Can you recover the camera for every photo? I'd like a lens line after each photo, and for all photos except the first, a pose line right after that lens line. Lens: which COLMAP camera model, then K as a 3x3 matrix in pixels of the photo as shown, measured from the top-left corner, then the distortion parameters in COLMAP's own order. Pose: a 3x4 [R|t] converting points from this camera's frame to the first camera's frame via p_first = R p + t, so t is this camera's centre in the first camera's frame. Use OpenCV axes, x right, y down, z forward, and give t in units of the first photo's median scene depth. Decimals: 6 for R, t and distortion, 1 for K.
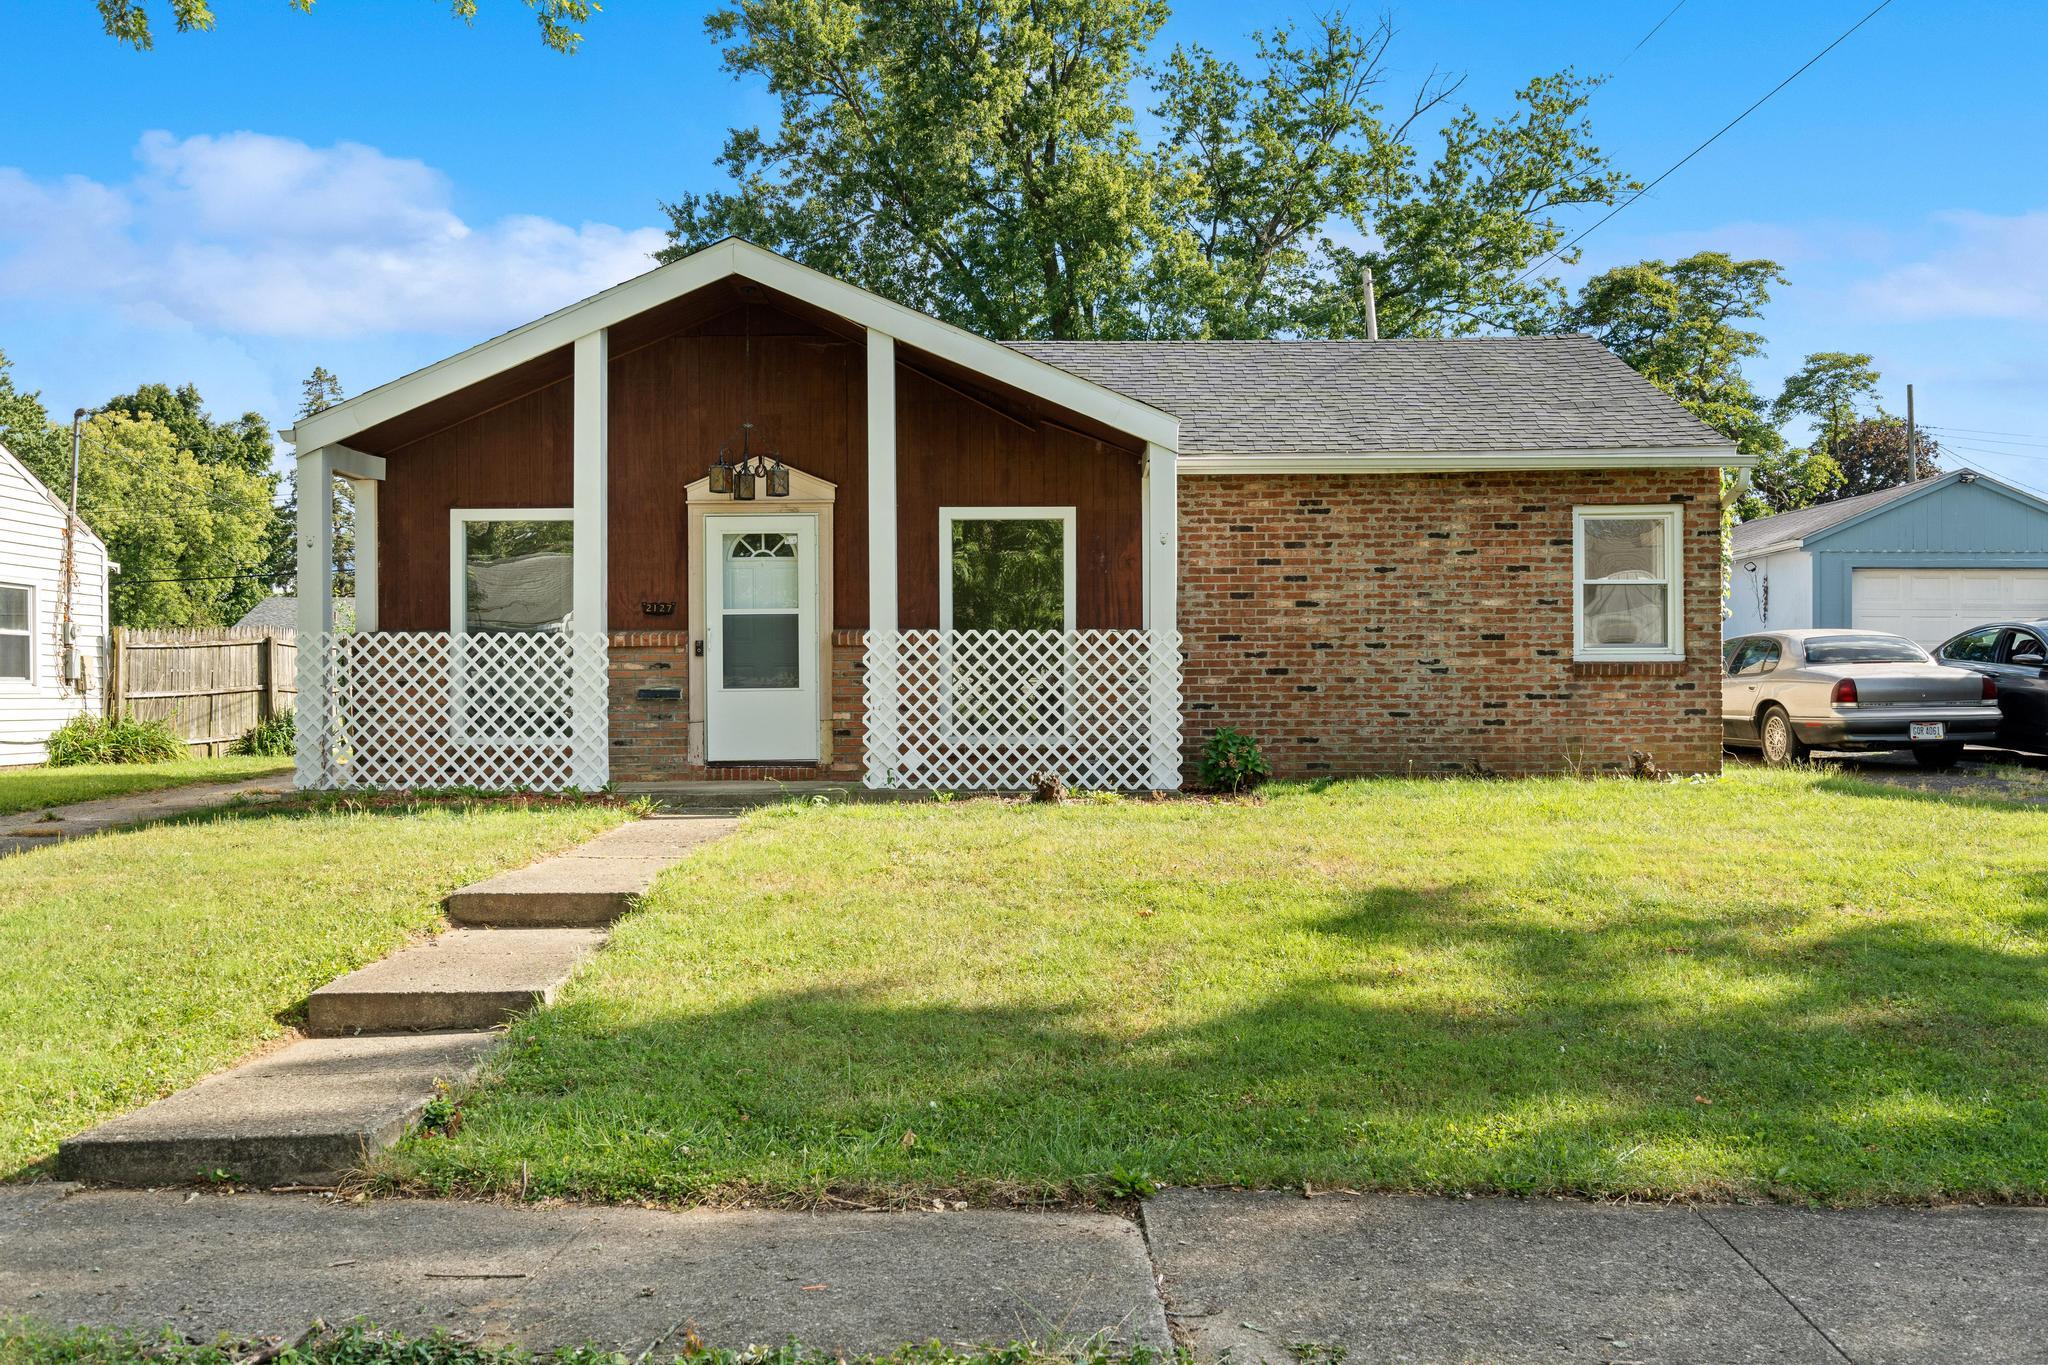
lens RADIAL K [[1939.8, 0, 1022.1], [0, 1939.8, 681.0], [0, 0, 1]] dist [-0.004195, 0.000000]
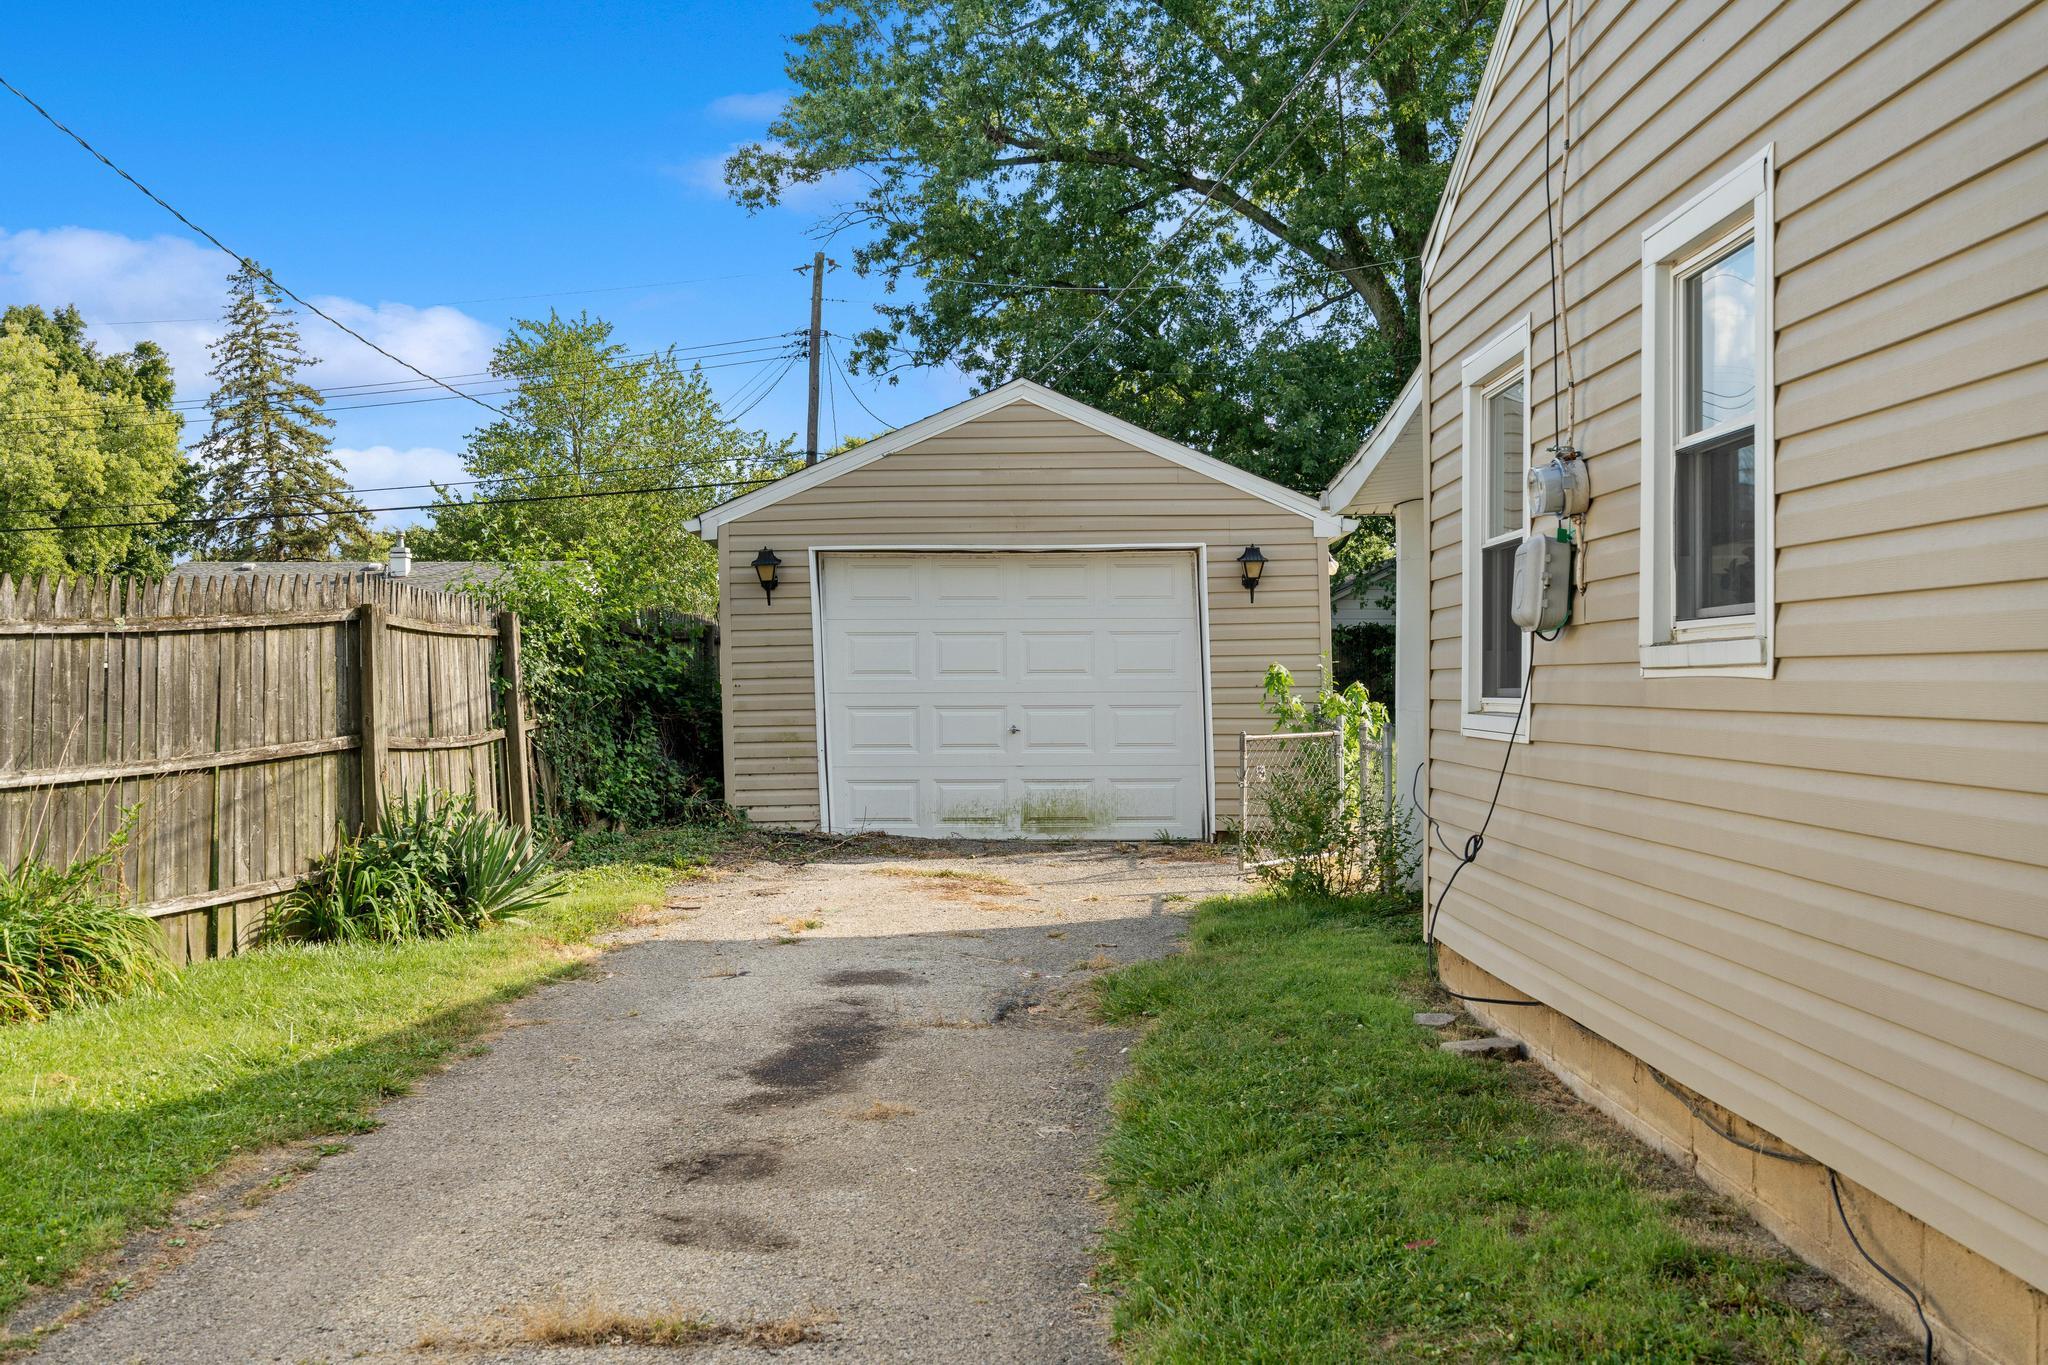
lens RADIAL K [[2067.5, 0, 1026.1], [0, 2067.5, 683.8], [0, 0, 1]] dist [-0.007448, 0.000000]
pose [[0.999521, 0.001688, 0.030913, -0.077263], [-0.001920, 0.999970, 0.007500, -0.002917], [-0.030900, -0.007555, 0.999494, 0.169990]]
